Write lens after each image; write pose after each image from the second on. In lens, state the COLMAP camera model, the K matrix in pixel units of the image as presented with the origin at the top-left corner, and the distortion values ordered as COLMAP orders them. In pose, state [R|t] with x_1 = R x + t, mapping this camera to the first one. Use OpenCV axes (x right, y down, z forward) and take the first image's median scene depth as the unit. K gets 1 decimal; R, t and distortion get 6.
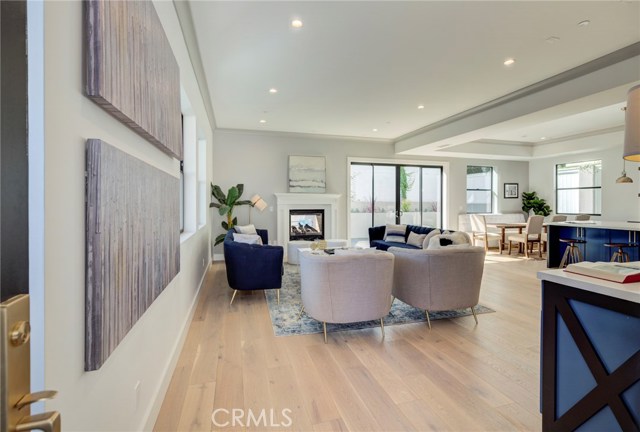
lens RADIAL K [[295.9, 0, 323.5], [0, 295.9, 203.5], [0, 0, 1]] dist [-0.003027, -0.000240]
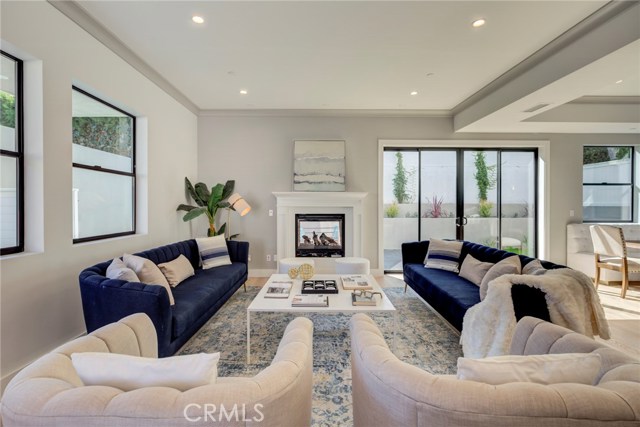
lens RADIAL K [[297.0, 0, 317.9], [0, 297.0, 204.7], [0, 0, 1]] dist [0.000815, 0.000430]
pose [[0.962657, 0.000300, -0.270725, 0.128932], [-0.001578, 0.999989, -0.004505, 0.000692], [0.270720, 0.004764, 0.962646, 0.272414]]
